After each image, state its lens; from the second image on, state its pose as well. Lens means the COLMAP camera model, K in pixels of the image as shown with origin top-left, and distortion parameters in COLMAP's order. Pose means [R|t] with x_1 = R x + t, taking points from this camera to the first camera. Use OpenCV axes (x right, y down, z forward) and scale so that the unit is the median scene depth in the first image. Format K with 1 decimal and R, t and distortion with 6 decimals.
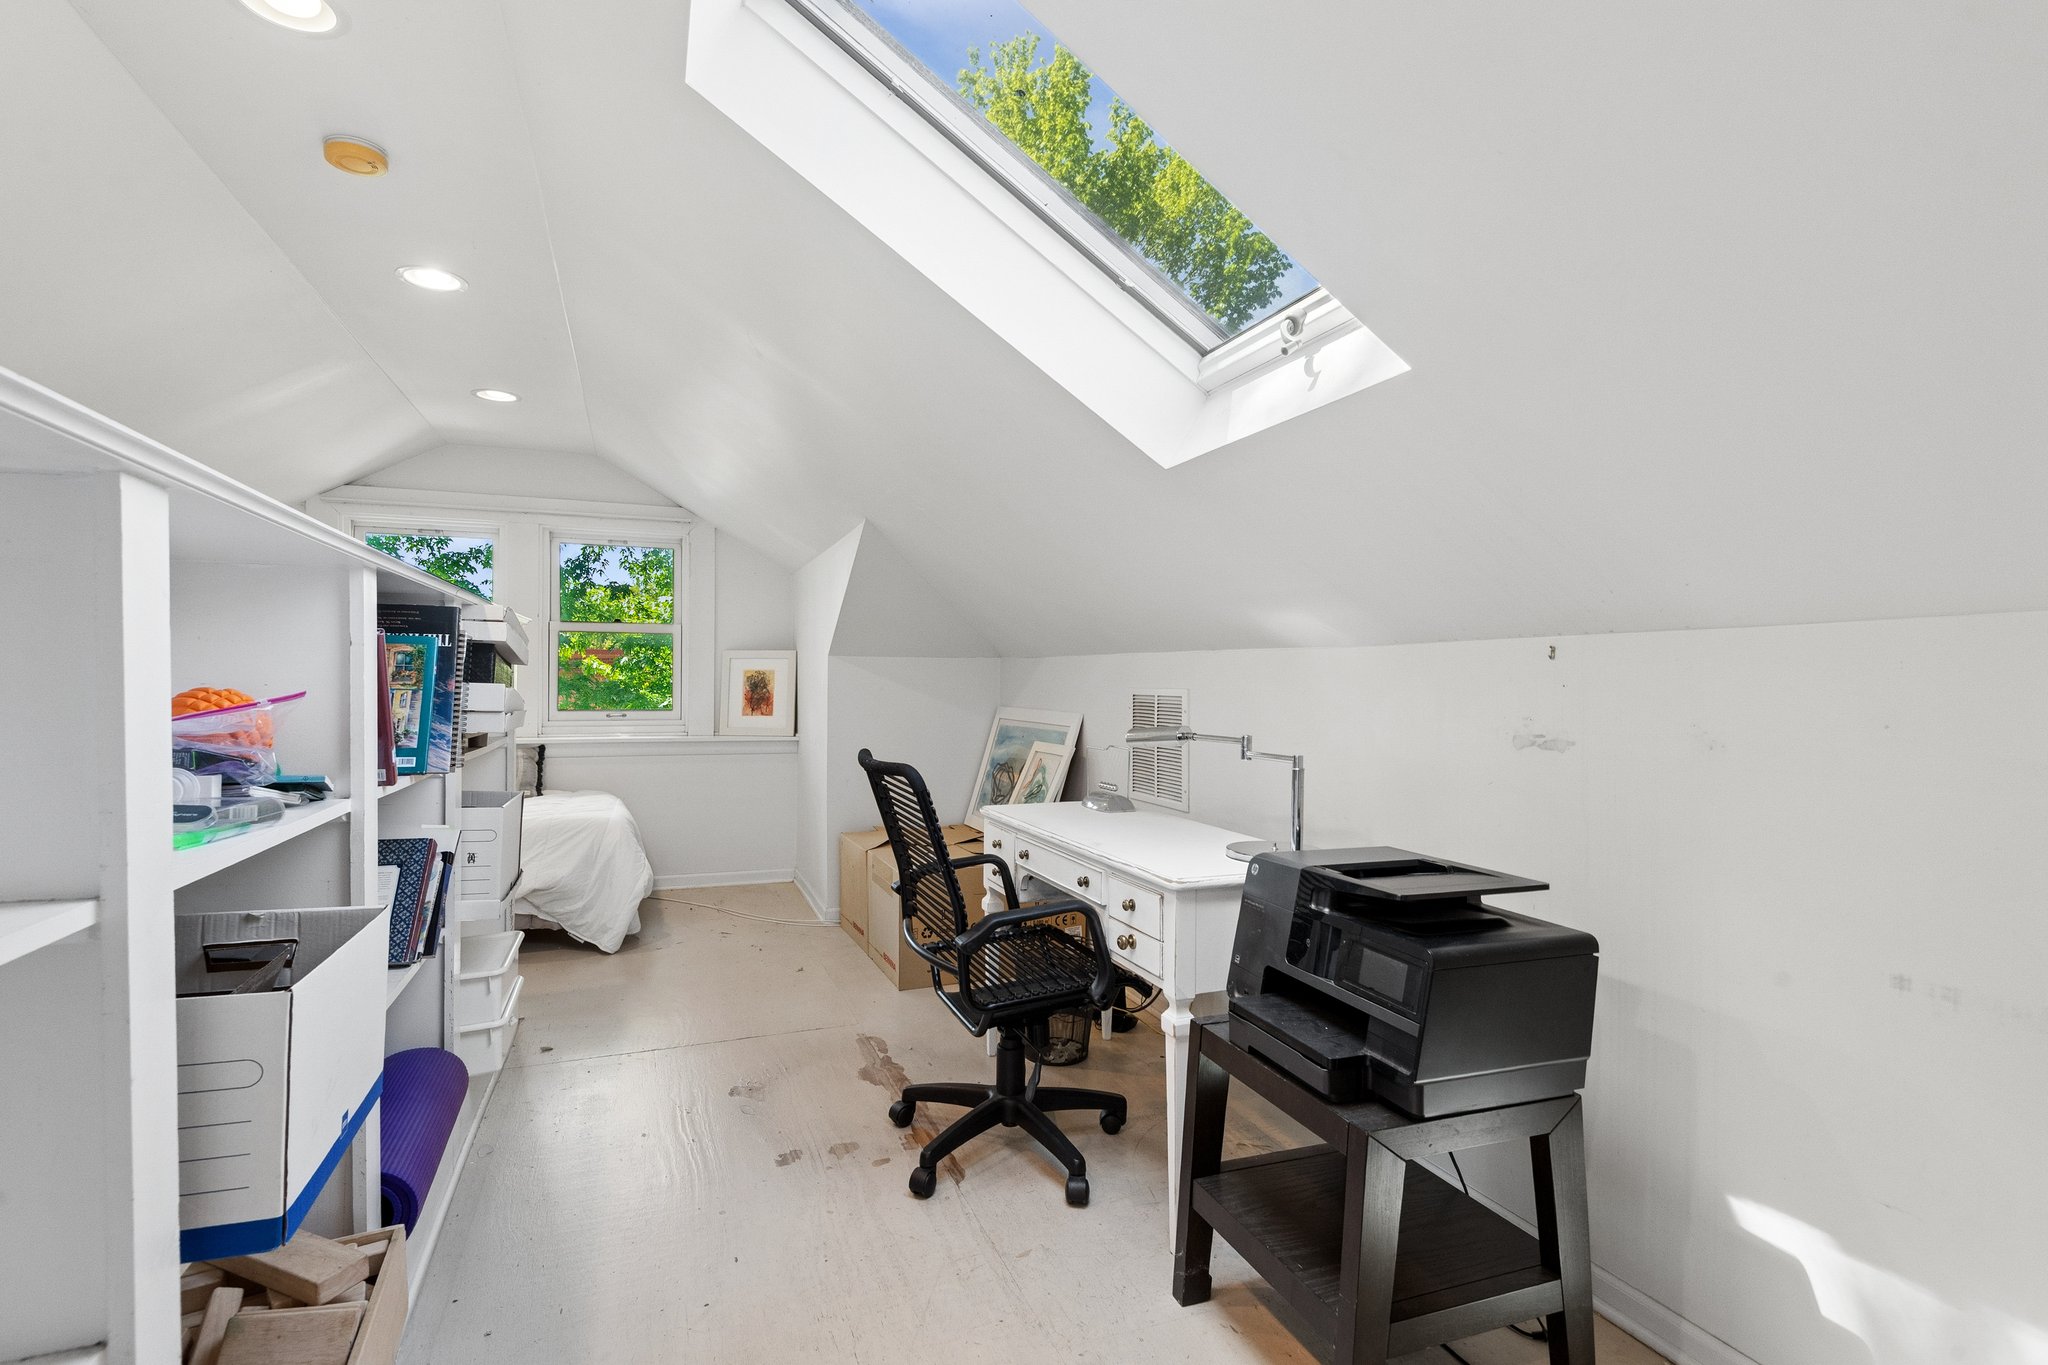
lens RADIAL K [[939.0, 0, 1031.4], [0, 939.0, 680.4], [0, 0, 1]] dist [0.001473, -0.000229]
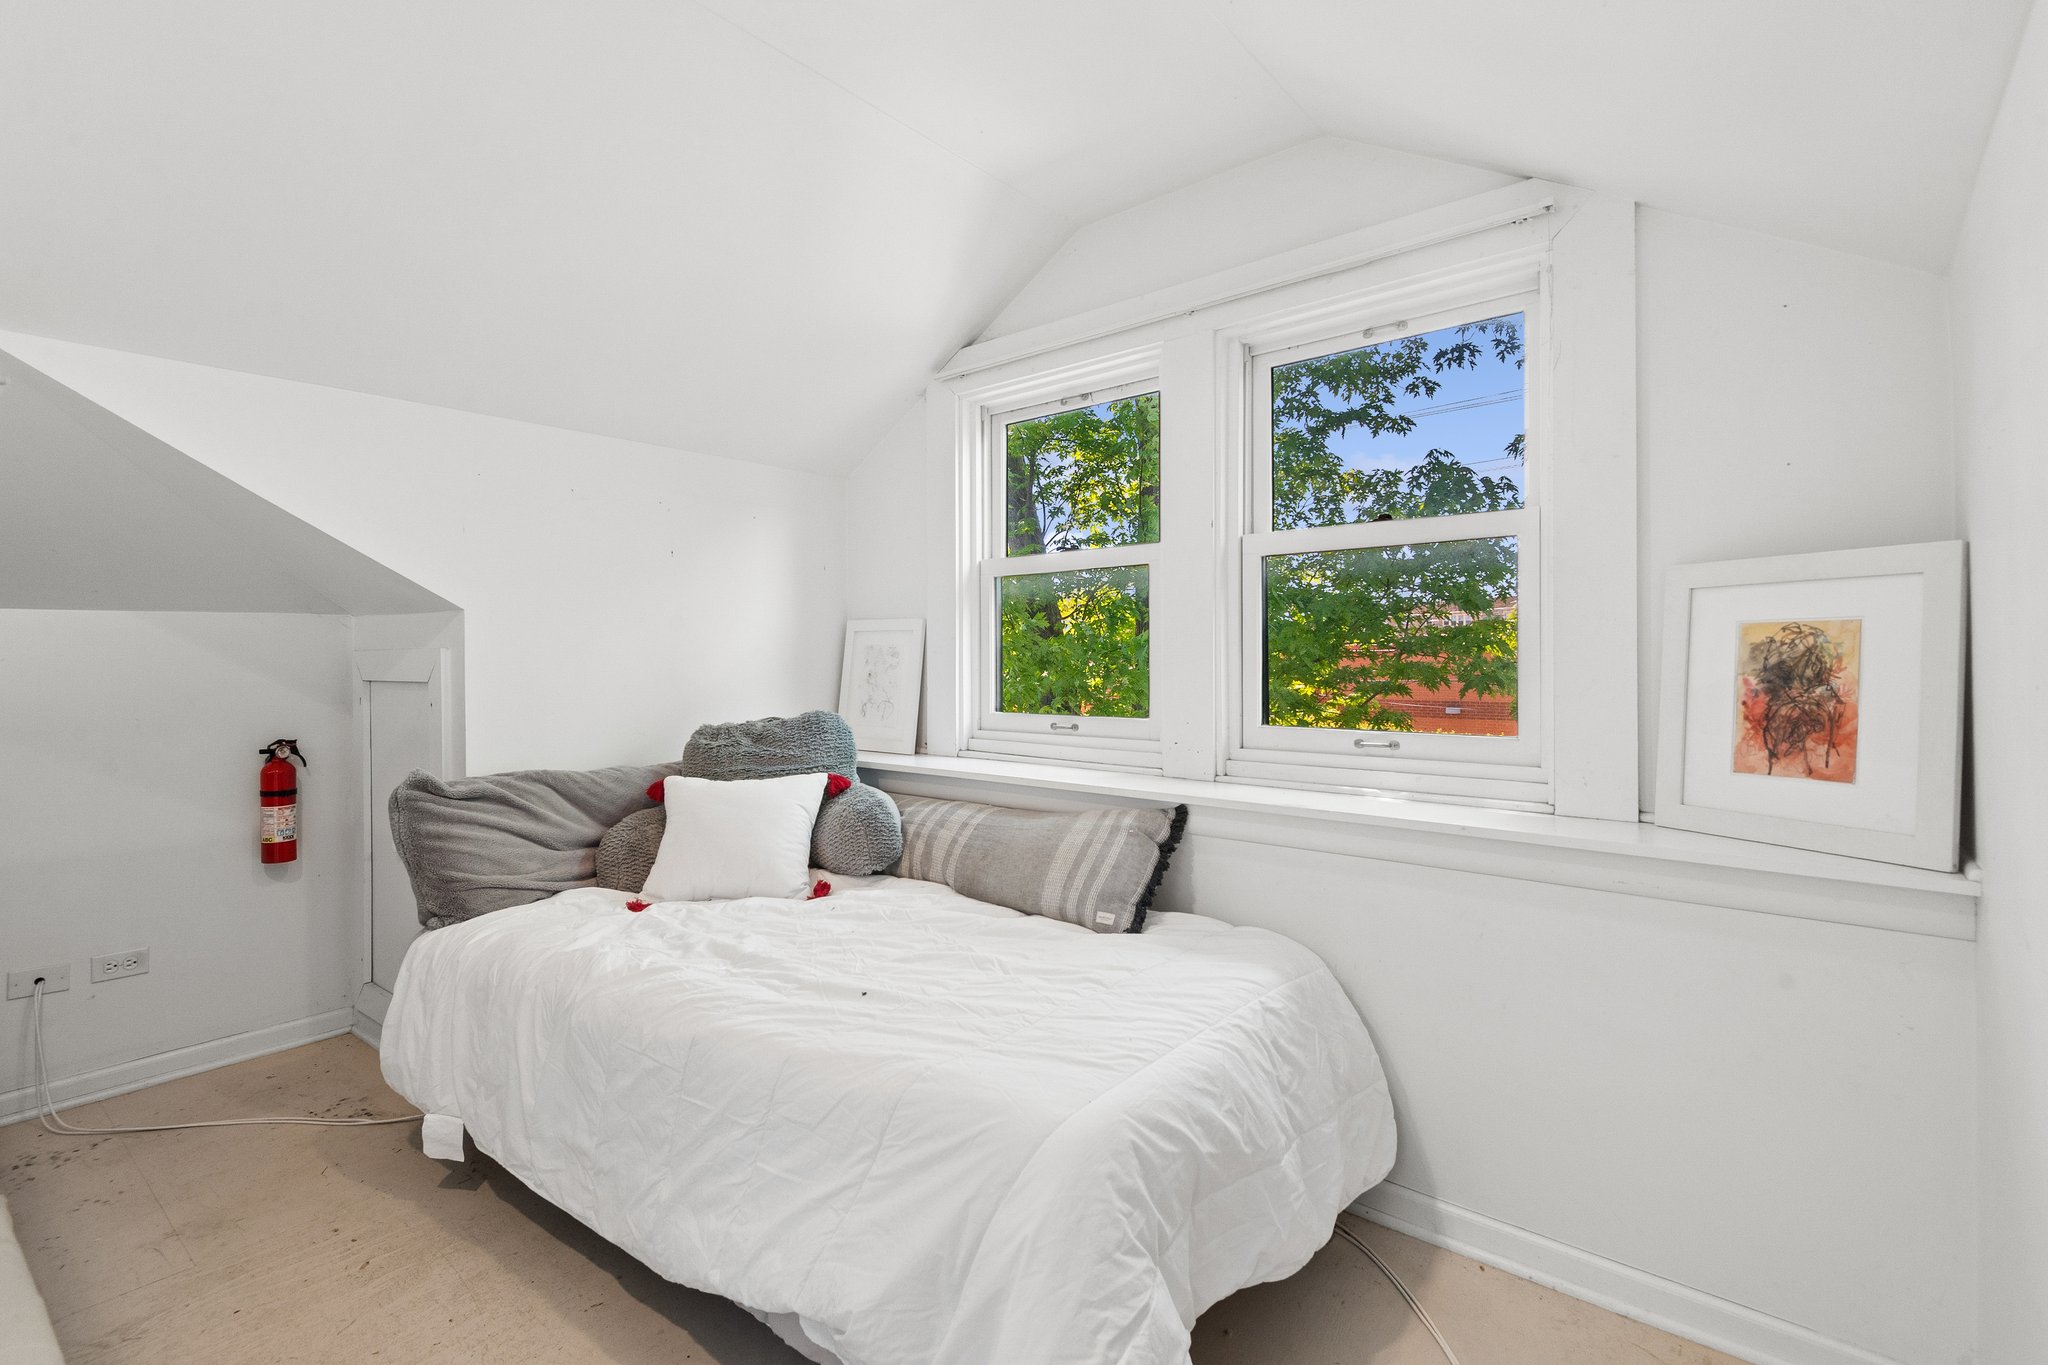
lens RADIAL K [[939.0, 0, 1031.4], [0, 939.0, 680.4], [0, 0, 1]] dist [0.001473, -0.000229]
pose [[0.488523, 0.008235, -0.872512, -0.153124], [0.000493, 0.999953, 0.009714, 0.004335], [0.872551, -0.005176, 0.488495, 0.654764]]
